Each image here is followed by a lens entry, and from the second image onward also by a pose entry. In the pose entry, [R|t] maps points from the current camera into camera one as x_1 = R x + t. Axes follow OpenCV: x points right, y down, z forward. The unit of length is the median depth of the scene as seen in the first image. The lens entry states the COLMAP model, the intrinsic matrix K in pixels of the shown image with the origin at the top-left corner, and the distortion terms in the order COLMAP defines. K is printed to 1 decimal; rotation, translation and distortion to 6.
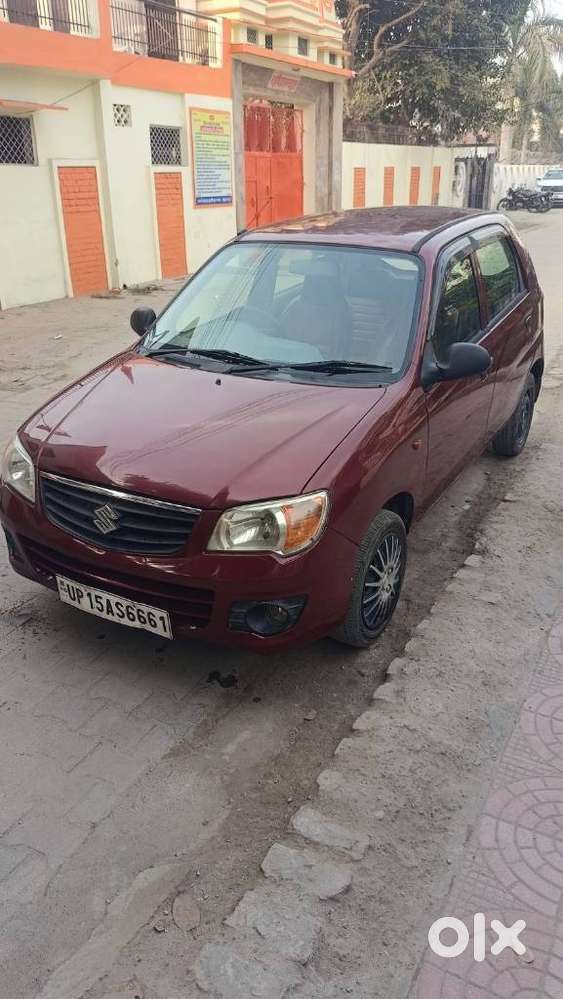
lens RADIAL K [[774.3, 0, 281.5], [0, 774.3, 499.5], [0, 0, 1]] dist [0.005739, 0.002099]
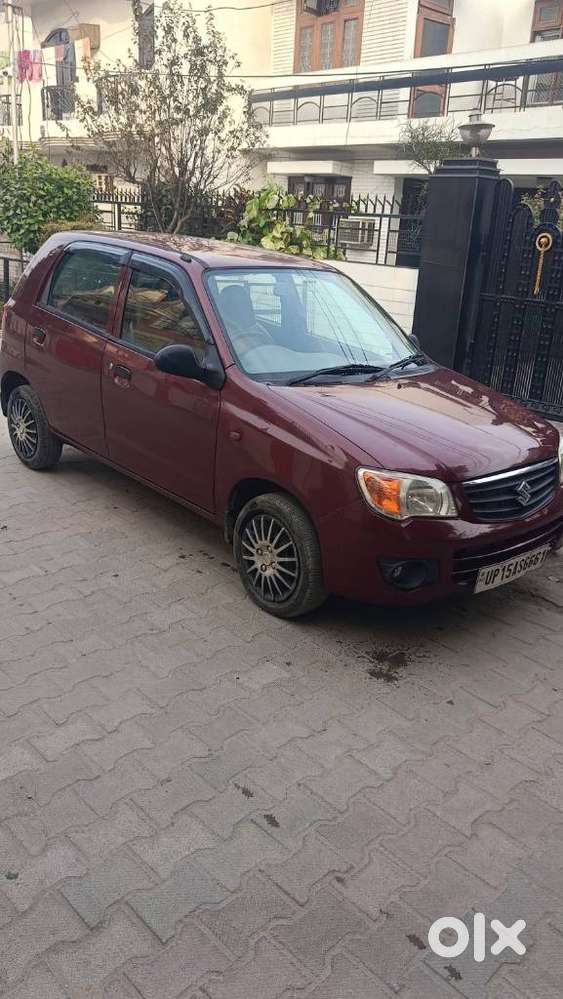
lens RADIAL K [[774.3, 0, 281.5], [0, 774.3, 499.5], [0, 0, 1]] dist [0.005739, 0.002099]
pose [[0.345844, -0.295533, 0.890535, -1.284715], [0.312753, 0.931135, 0.187547, -0.278605], [-0.884634, 0.213655, 0.414456, 0.737988]]
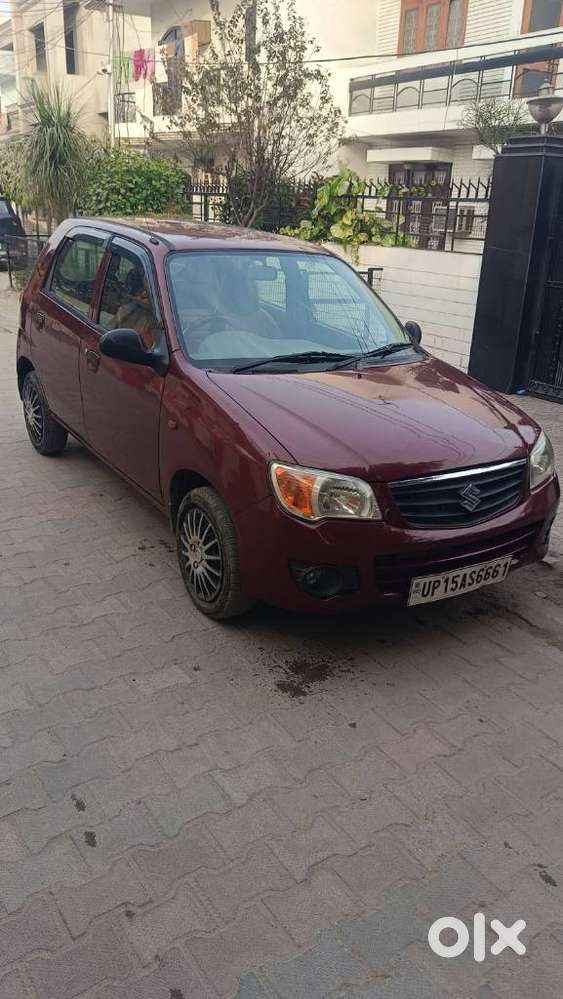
lens RADIAL K [[768.9, 0, 282.1], [0, 768.9, 497.5], [0, 0, 1]] dist [-0.001903, 0.008916]
pose [[0.490407, -0.285965, 0.823241, -1.108048], [0.301234, 0.942029, 0.147782, -0.191039], [-0.817777, 0.175515, 0.548120, 0.551653]]
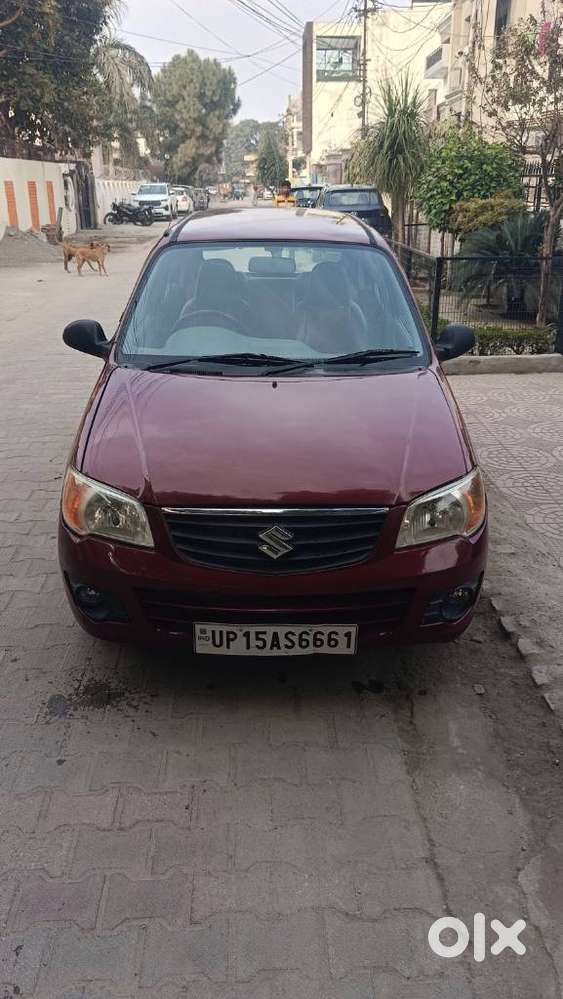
lens RADIAL K [[775.9, 0, 278.2], [0, 775.9, 486.7], [0, 0, 1]] dist [0.009086, 0.001398]
pose [[0.870923, -0.177321, 0.458312, -0.552195], [0.192960, 0.981122, 0.012917, -0.042630], [-0.451950, 0.077186, 0.888698, 0.175303]]
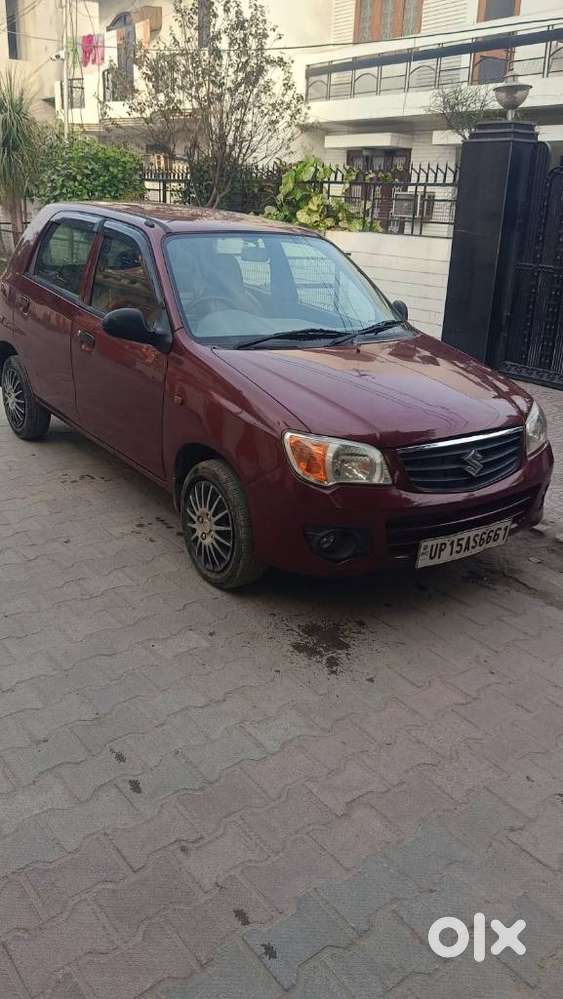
lens RADIAL K [[809.9, 0, 265.9], [0, 809.9, 461.6], [0, 0, 1]] dist [0.006569, 0.001963]
pose [[0.452027, -0.258386, 0.853762, -1.224747], [0.312863, 0.942248, 0.119520, -0.189518], [-0.835338, 0.213084, 0.506761, 0.576047]]
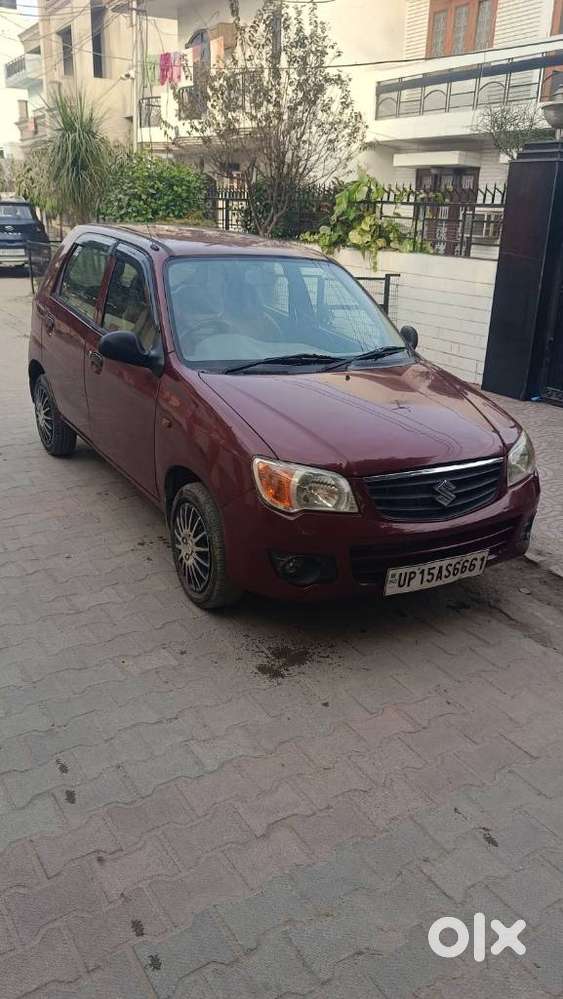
lens RADIAL K [[787.9, 0, 293.3], [0, 787.9, 511.7], [0, 0, 1]] dist [0.002035, 0.003176]
pose [[0.513282, -0.283798, 0.809938, -1.145568], [0.297095, 0.944148, 0.142546, -0.160476], [-0.805156, 0.167462, 0.568929, 0.463508]]
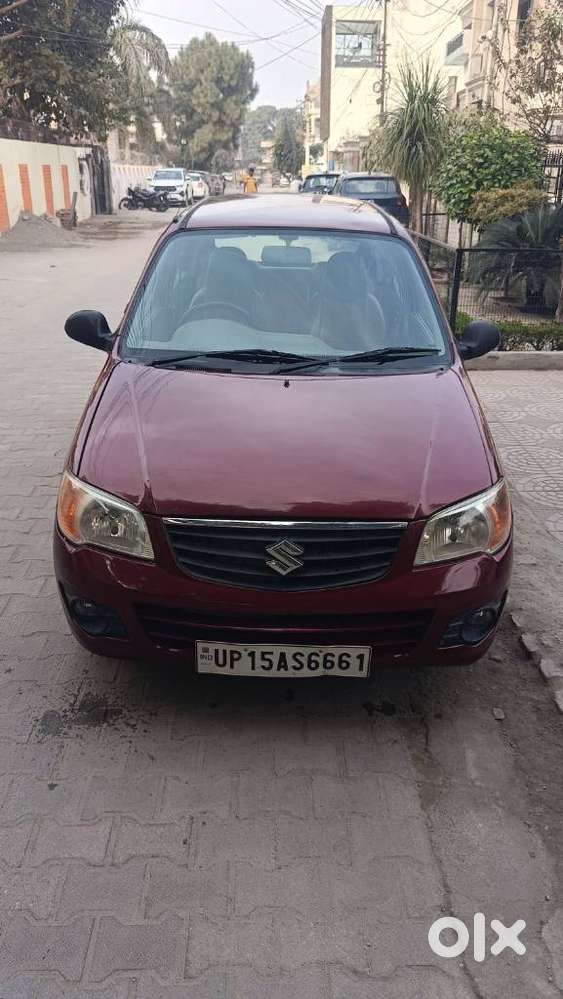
lens RADIAL K [[768.9, 0, 282.1], [0, 768.9, 497.5], [0, 0, 1]] dist [-0.001903, 0.008916]
pose [[0.878184, -0.175589, 0.444929, -0.517176], [0.176101, 0.983536, 0.040566, -0.063196], [-0.444727, 0.042729, 0.894646, 0.233089]]
